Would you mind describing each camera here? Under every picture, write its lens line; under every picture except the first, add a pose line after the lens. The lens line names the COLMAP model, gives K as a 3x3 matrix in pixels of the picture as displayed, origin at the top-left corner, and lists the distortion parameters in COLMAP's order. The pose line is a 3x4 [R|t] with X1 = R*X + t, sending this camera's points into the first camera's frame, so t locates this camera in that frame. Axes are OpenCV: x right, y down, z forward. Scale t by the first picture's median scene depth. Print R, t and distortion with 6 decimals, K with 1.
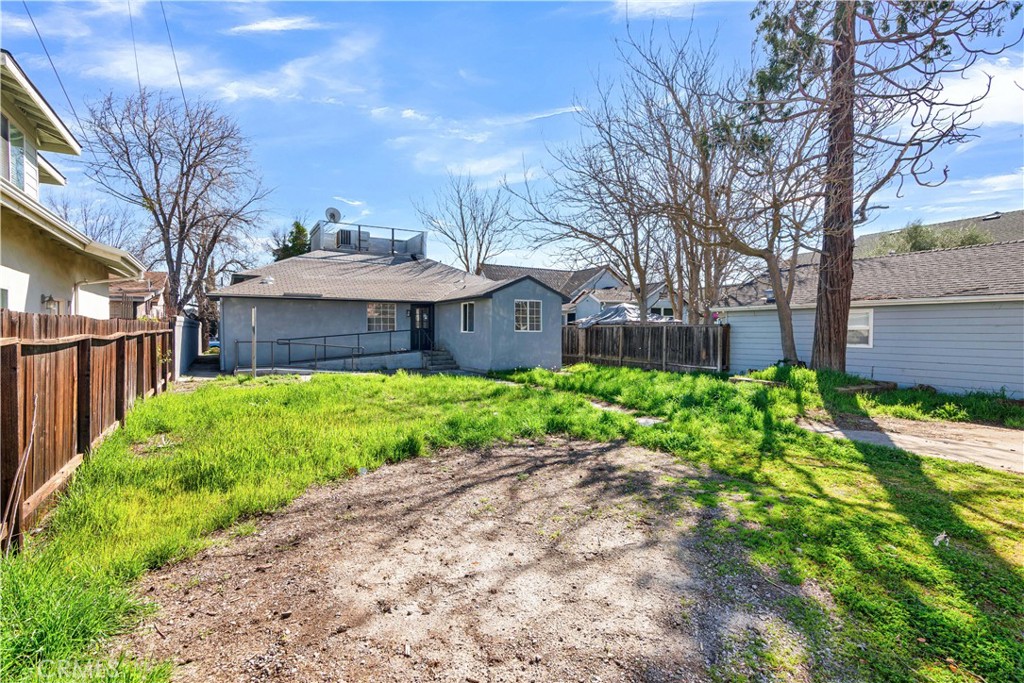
lens RADIAL K [[503.7, 0, 515.6], [0, 503.7, 338.3], [0, 0, 1]] dist [0.005587, -0.001192]
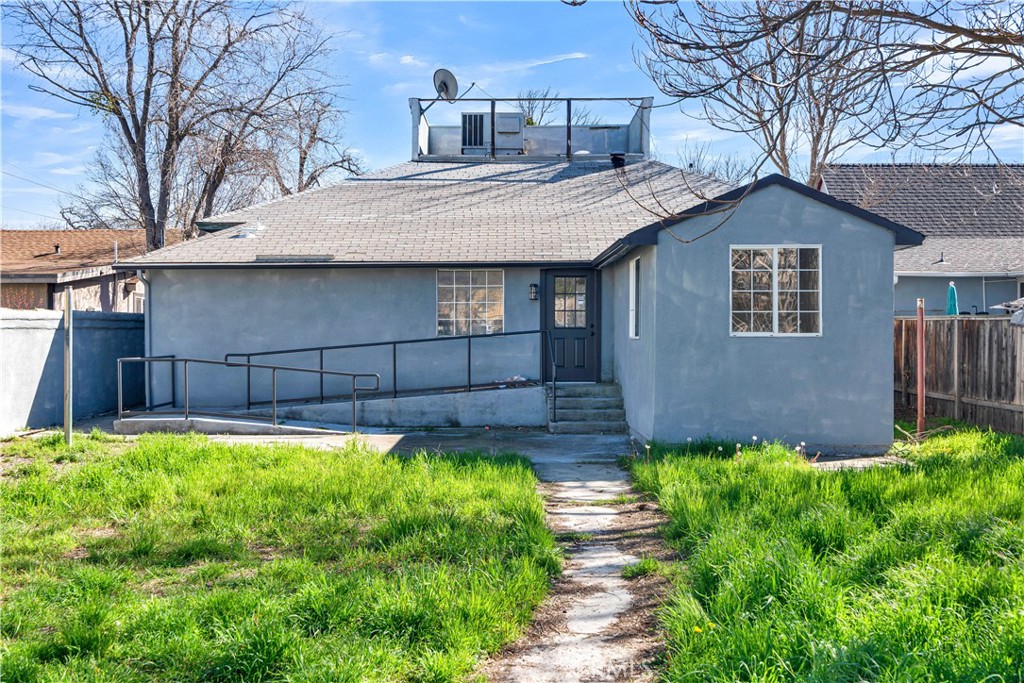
lens RADIAL K [[1020.4, 0, 510.4], [0, 1020.4, 342.0], [0, 0, 1]] dist [-0.012279, 0.000000]
pose [[0.860497, -0.000769, -0.509455, 0.217135], [-0.001298, 0.999992, -0.003703, -0.005920], [0.509454, 0.003848, 0.860489, 0.289512]]
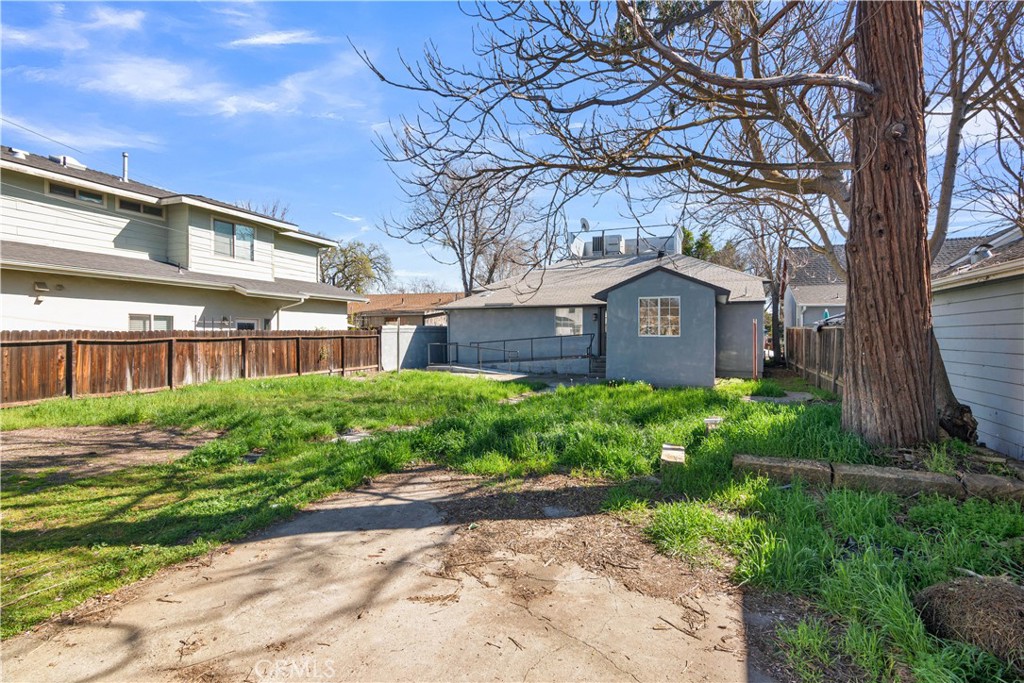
lens RADIAL K [[503.7, 0, 508.0], [0, 503.7, 345.2], [0, 0, 1]] dist [0.005587, -0.001192]
pose [[0.595482, 0.014931, -0.803230, 0.502572], [-0.010064, 0.999887, 0.011125, -0.005500], [0.803306, 0.001459, 0.595565, 0.320525]]
